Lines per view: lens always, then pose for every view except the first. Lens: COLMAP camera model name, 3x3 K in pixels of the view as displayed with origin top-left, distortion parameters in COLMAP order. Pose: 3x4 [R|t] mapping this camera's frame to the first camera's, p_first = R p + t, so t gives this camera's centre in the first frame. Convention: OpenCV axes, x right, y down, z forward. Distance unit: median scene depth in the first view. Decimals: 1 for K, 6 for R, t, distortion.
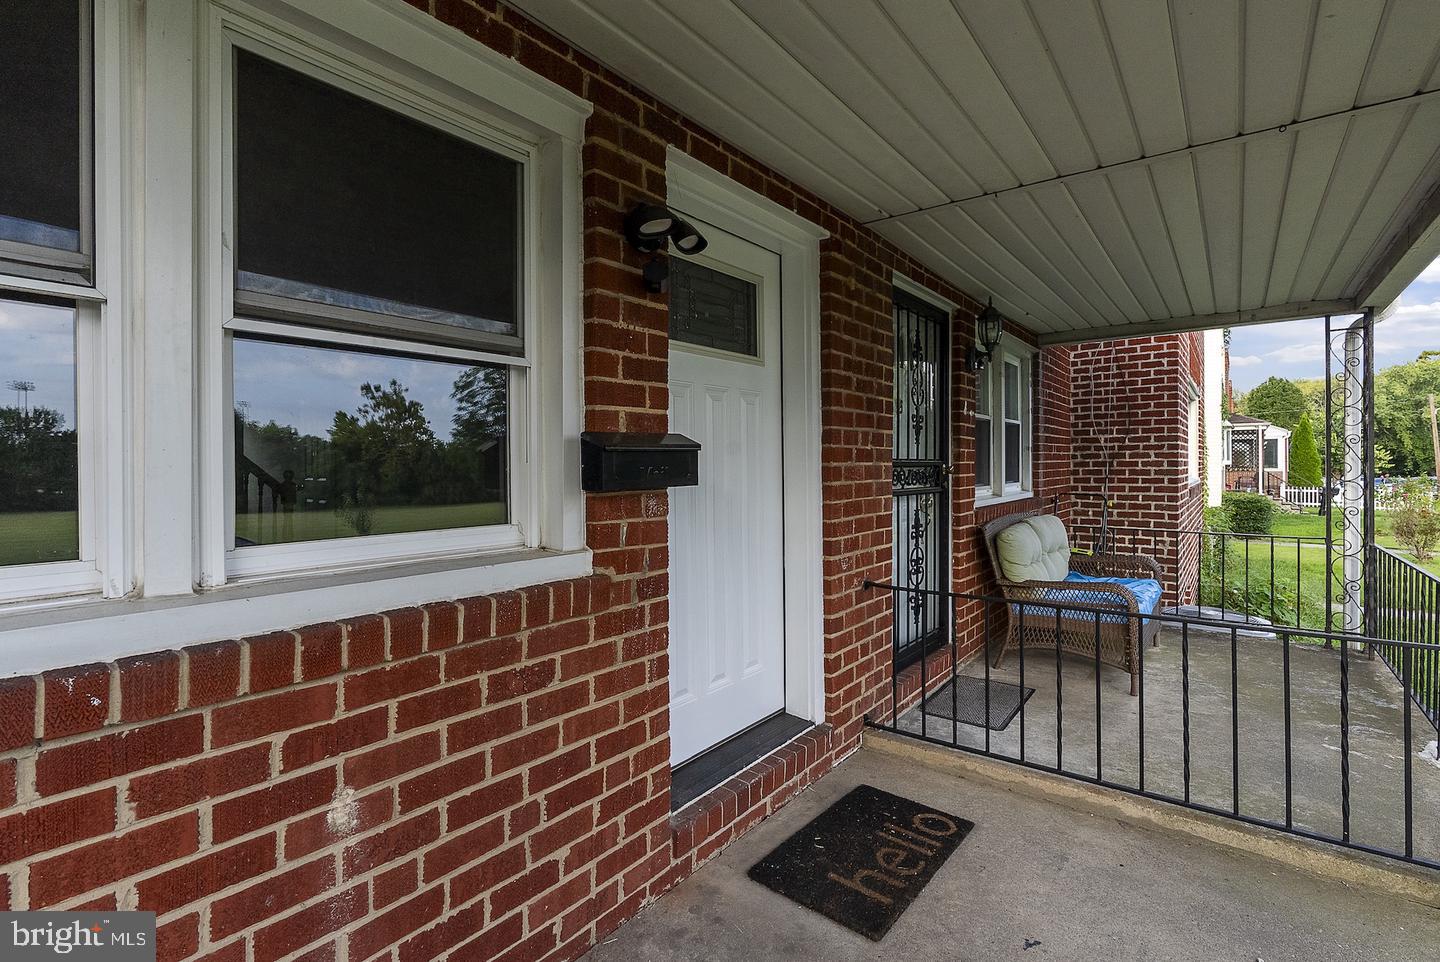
lens RADIAL K [[671.8, 0, 724.0], [0, 671.8, 463.3], [0, 0, 1]] dist [-0.002457, -0.000154]
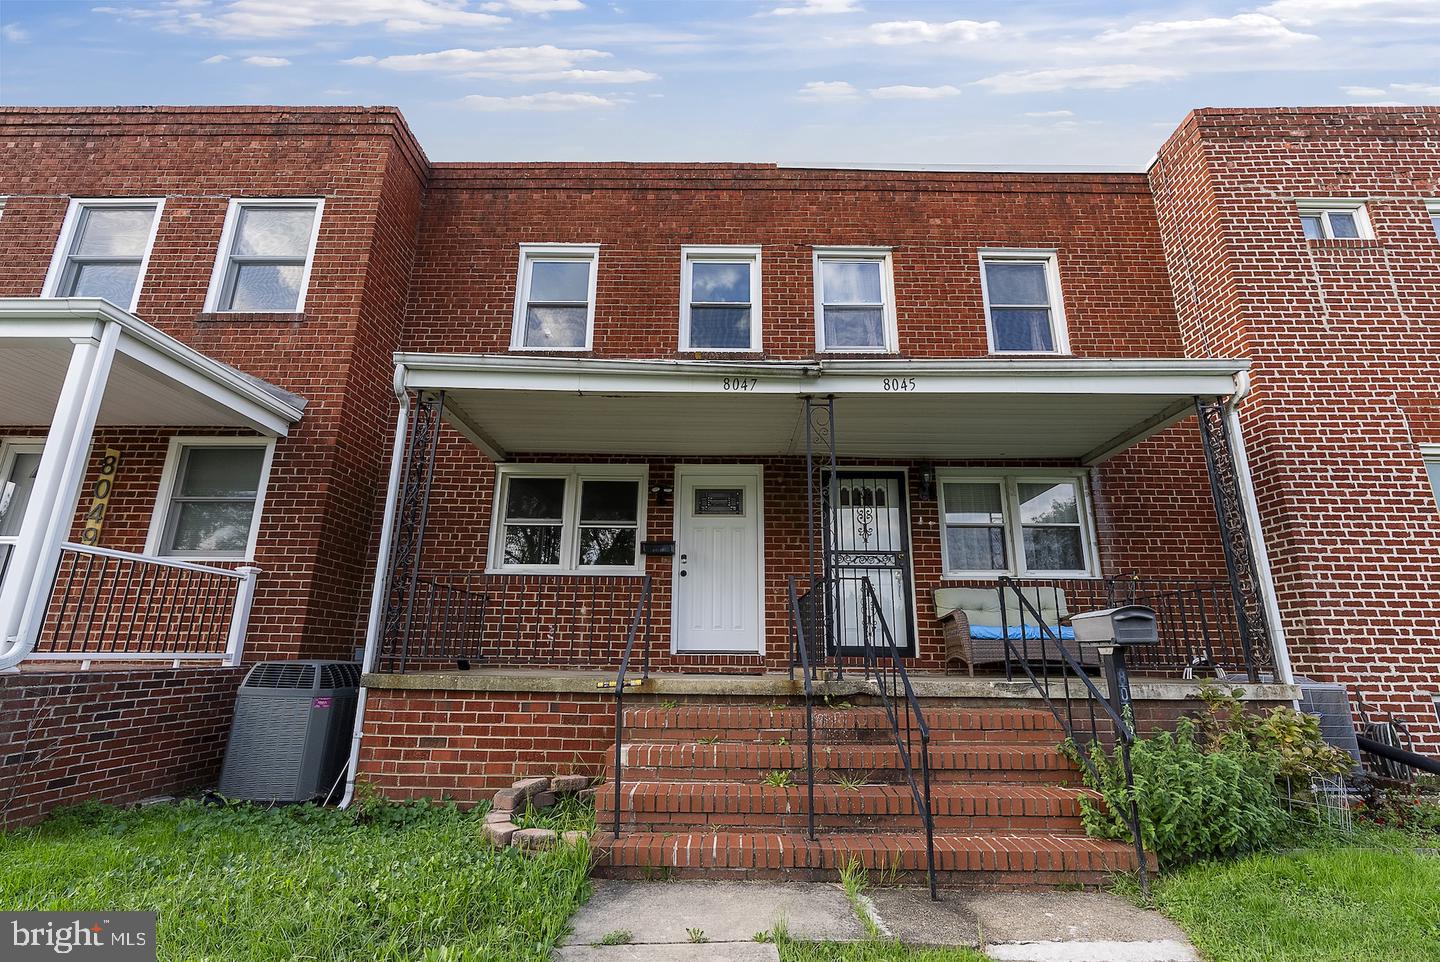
lens RADIAL K [[657.6, 0, 720.0], [0, 657.6, 481.0], [0, 0, 1]] dist [0.000372, -0.000029]
pose [[0.595295, -0.197891, -0.778757, 2.804117], [-0.015307, 0.966229, -0.257230, 0.534976], [0.803361, 0.165048, 0.572162, -0.849915]]
